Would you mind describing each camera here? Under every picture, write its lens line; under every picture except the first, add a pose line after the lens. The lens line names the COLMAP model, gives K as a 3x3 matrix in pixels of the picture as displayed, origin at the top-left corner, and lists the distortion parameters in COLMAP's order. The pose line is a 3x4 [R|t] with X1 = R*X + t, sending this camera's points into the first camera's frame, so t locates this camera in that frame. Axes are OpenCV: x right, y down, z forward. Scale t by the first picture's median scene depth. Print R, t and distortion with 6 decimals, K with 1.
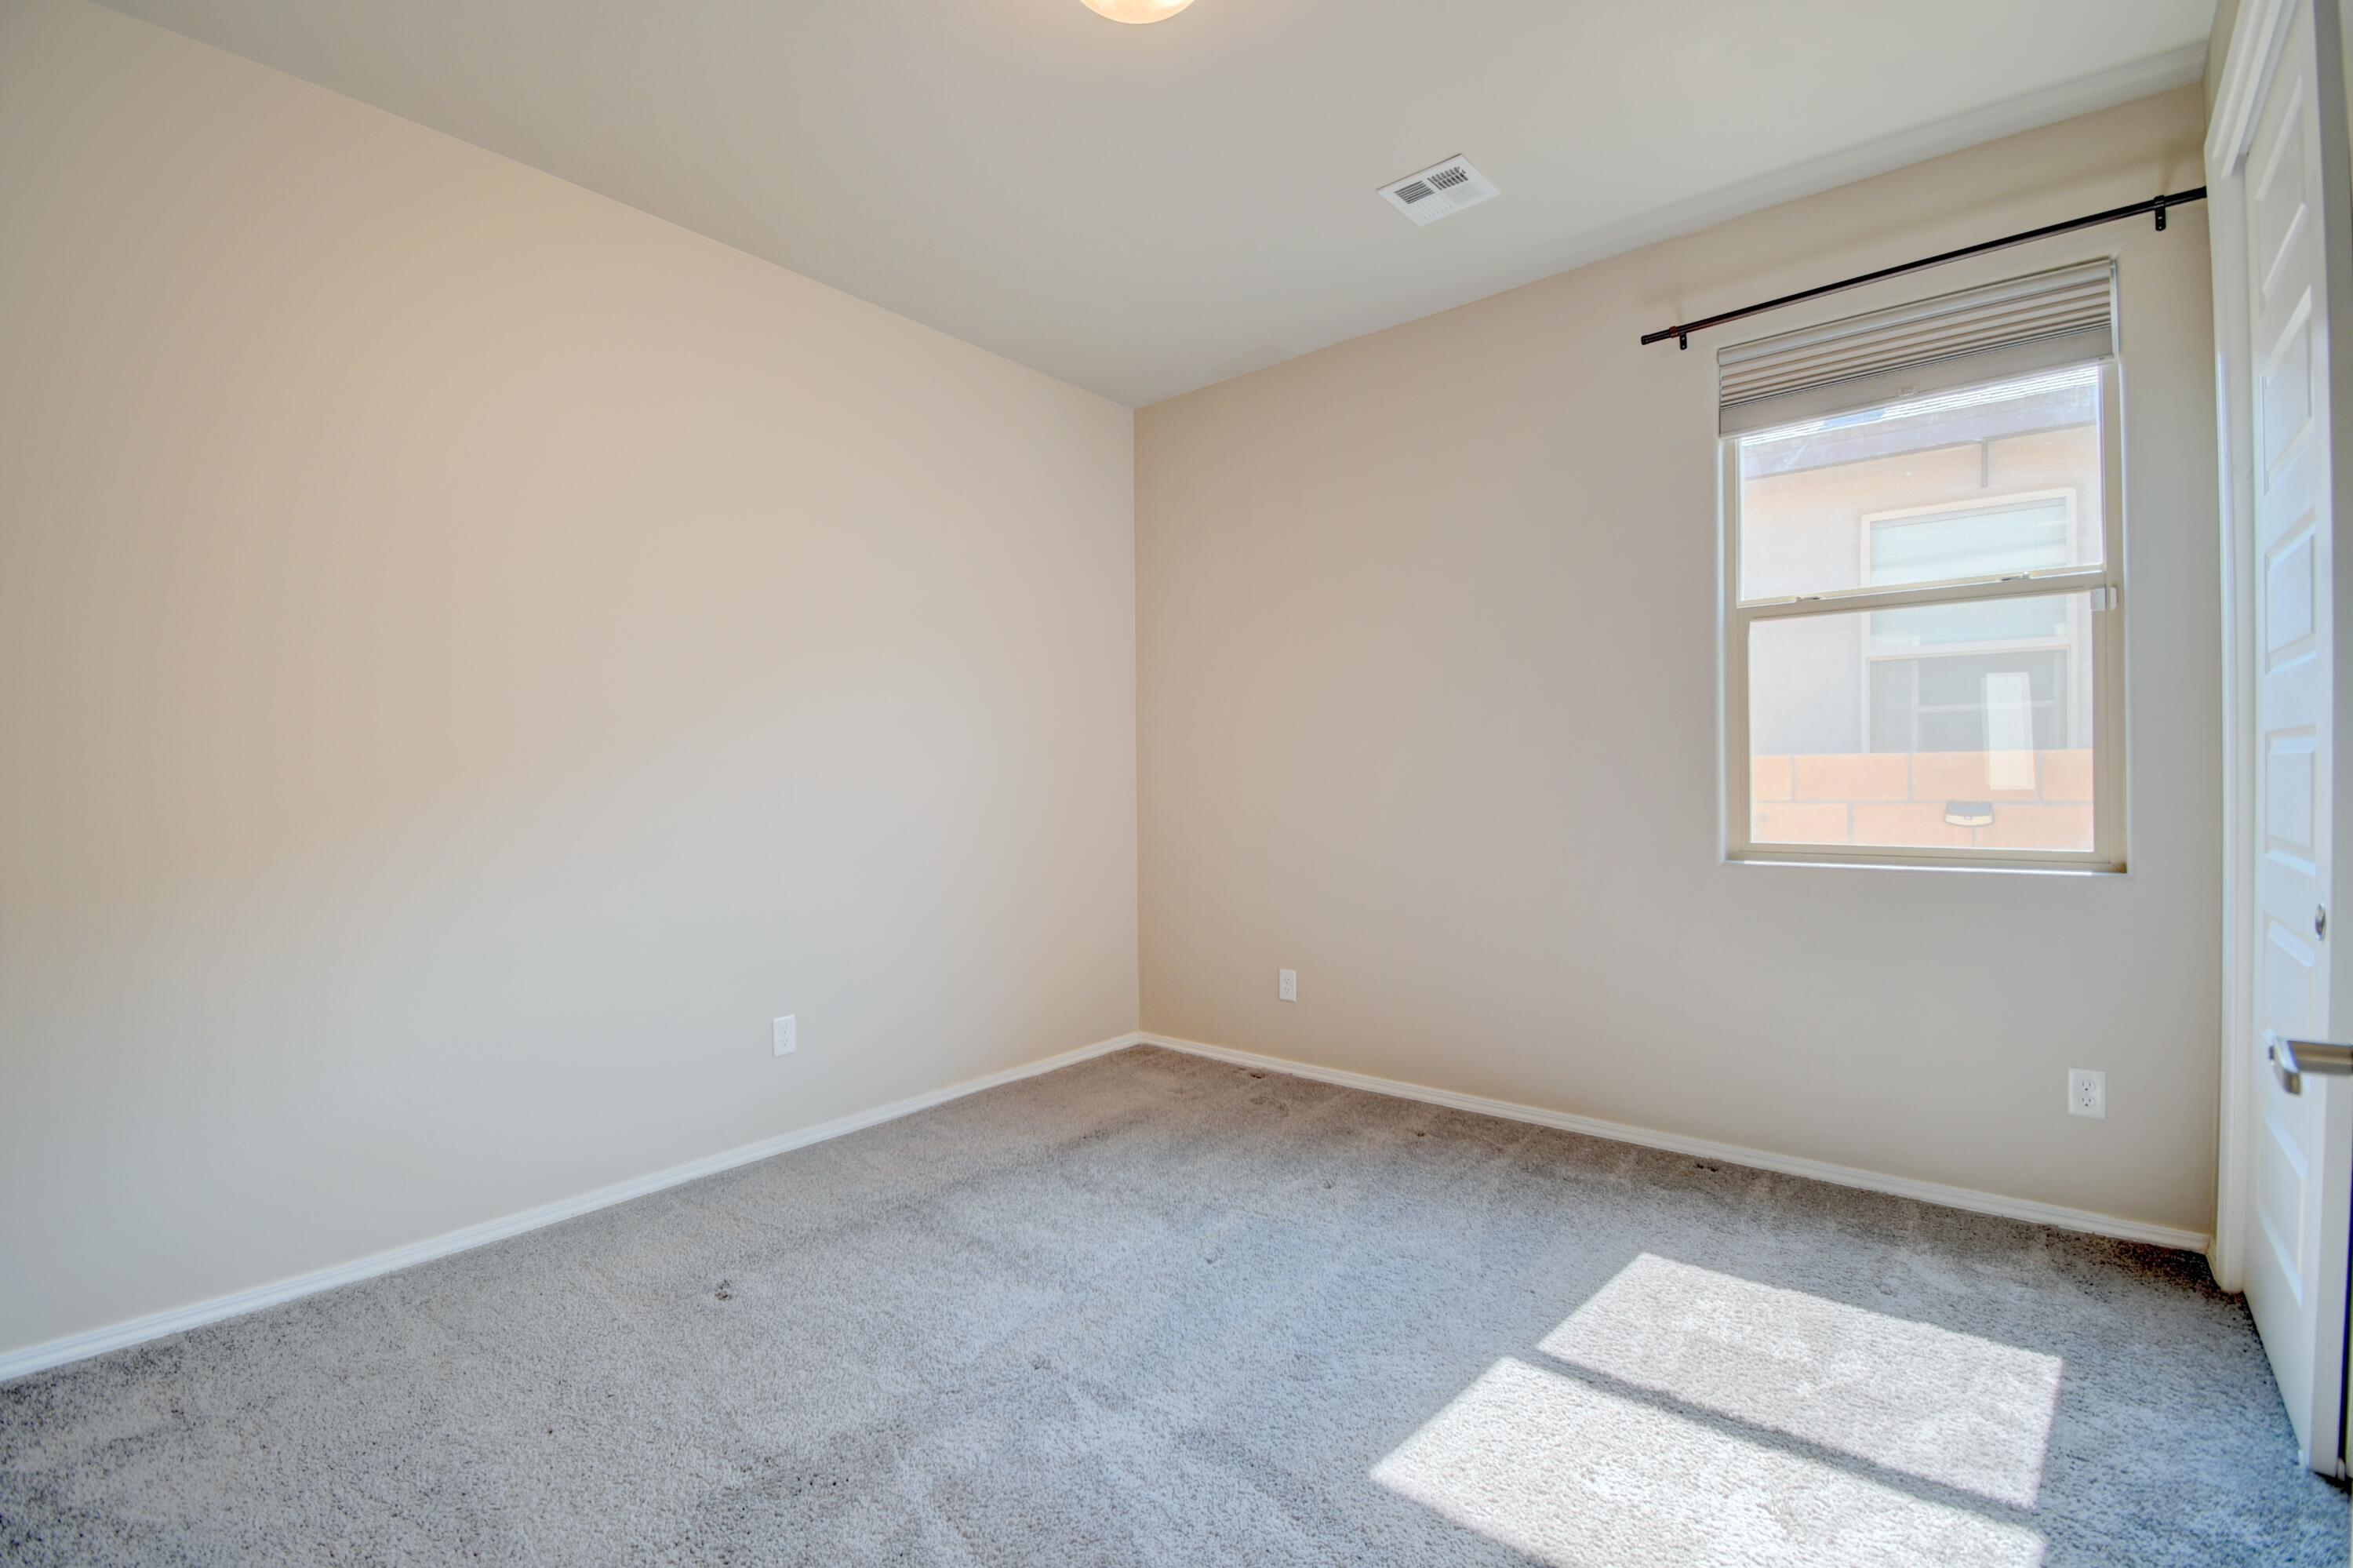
lens RADIAL K [[1049.3, 0, 1164.7], [0, 1049.3, 783.3], [0, 0, 1]] dist [0.001002, 0.000013]
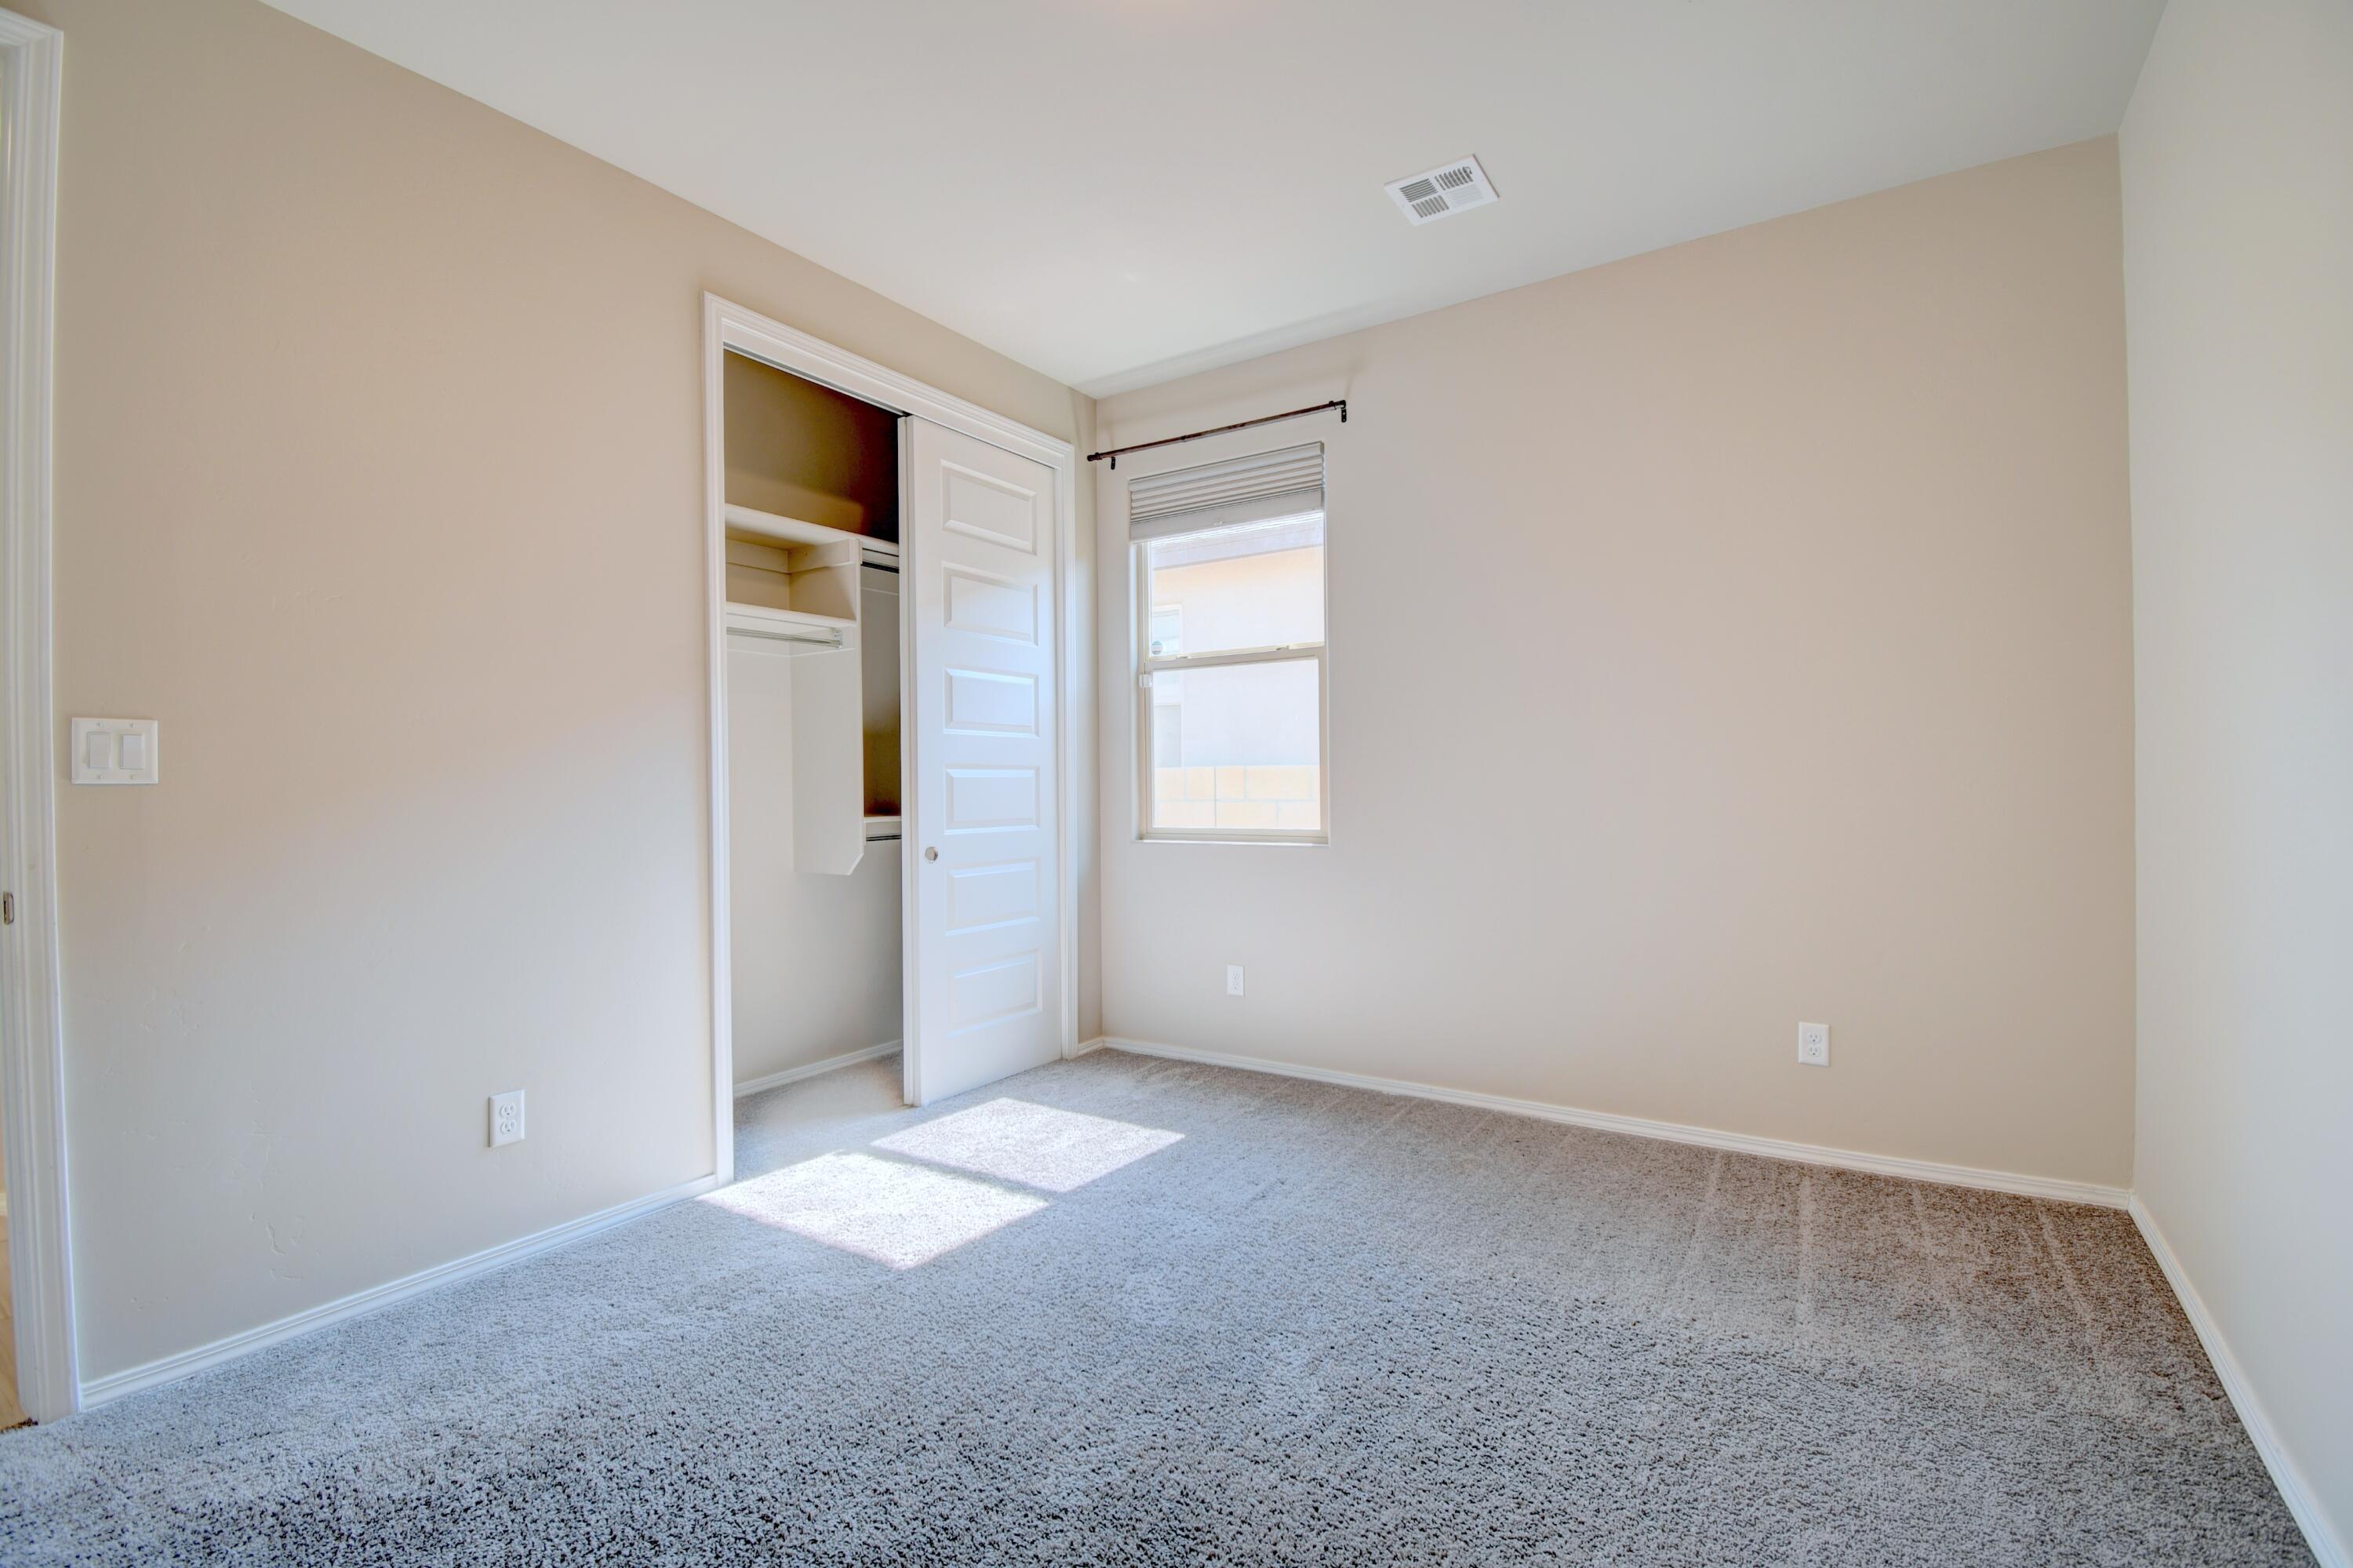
lens RADIAL K [[1049.3, 0, 1177.8], [0, 1049.3, 781.5], [0, 0, 1]] dist [0.001002, 0.000013]
pose [[0.993626, -0.011469, 0.112141, 0.488513], [0.011414, 0.999934, 0.001139, -0.006845], [-0.112147, 0.000148, 0.993692, -0.479688]]
